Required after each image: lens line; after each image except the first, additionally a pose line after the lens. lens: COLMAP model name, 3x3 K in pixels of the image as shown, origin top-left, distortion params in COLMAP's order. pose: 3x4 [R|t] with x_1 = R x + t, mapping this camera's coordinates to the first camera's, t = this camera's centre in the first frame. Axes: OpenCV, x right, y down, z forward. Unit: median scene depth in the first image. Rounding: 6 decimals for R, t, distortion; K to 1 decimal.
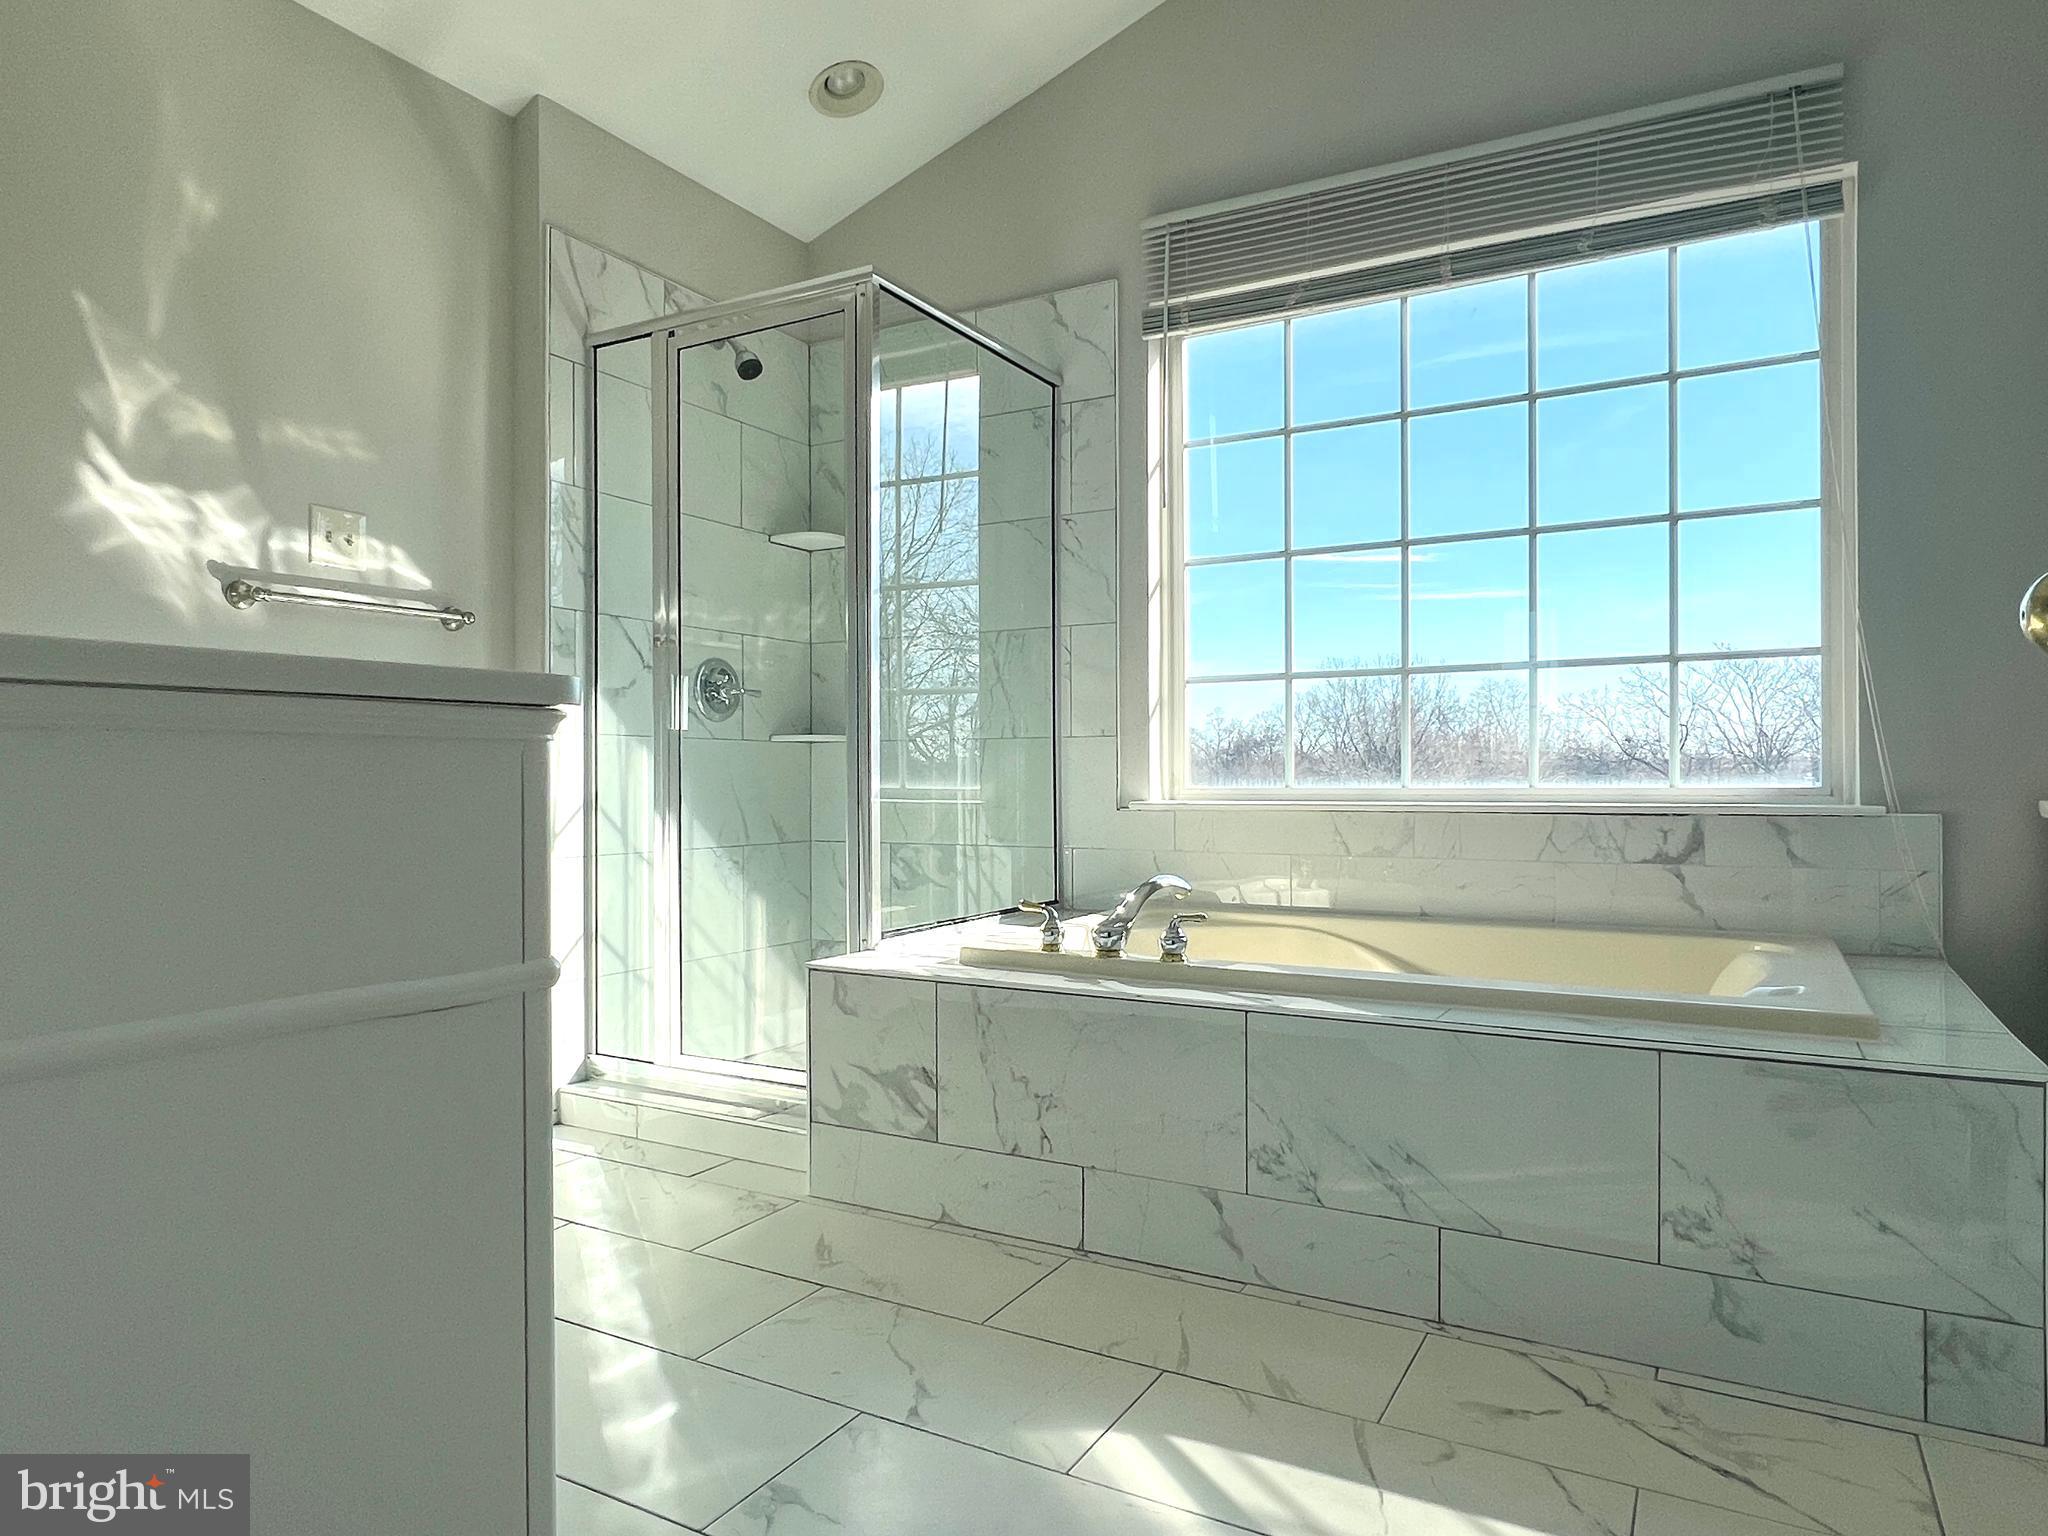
lens RADIAL K [[1301.4, 0, 1003.5], [0, 1301.4, 773.7], [0, 0, 1]] dist [0.003515, -0.004481]
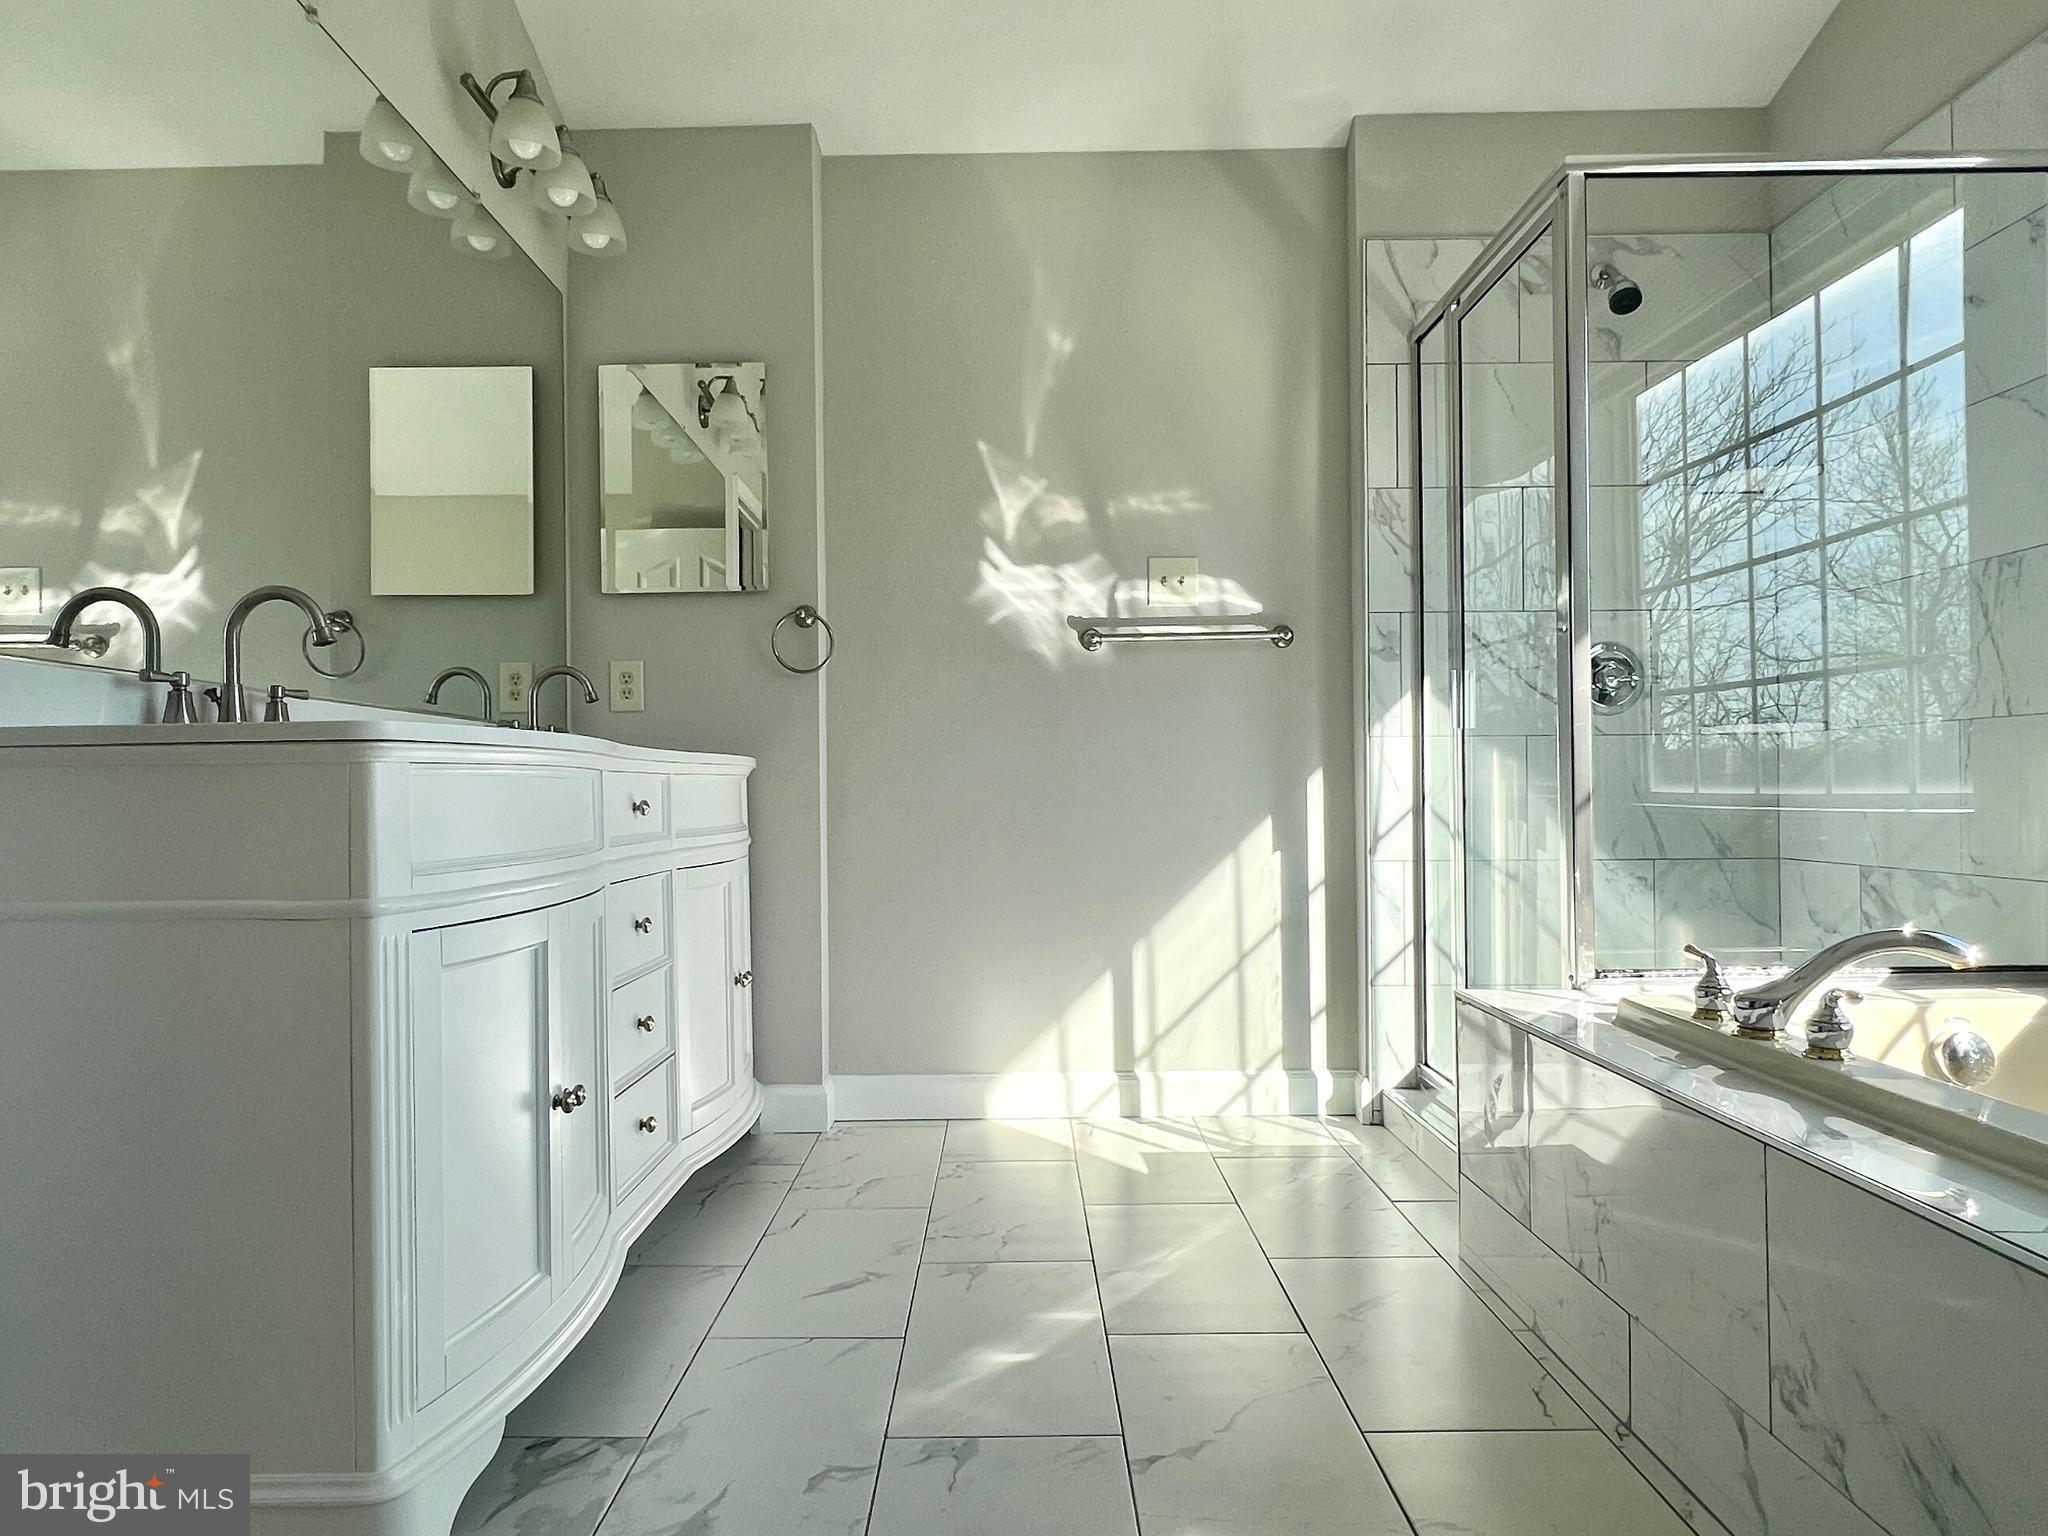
lens RADIAL K [[1301.4, 0, 1002.8], [0, 1301.4, 773.2], [0, 0, 1]] dist [0.003515, -0.004481]
pose [[0.472354, -0.013044, -0.881312, 0.475281], [0.010644, 0.999902, -0.009094, 0.003397], [0.881344, -0.005085, 0.472447, 0.310815]]
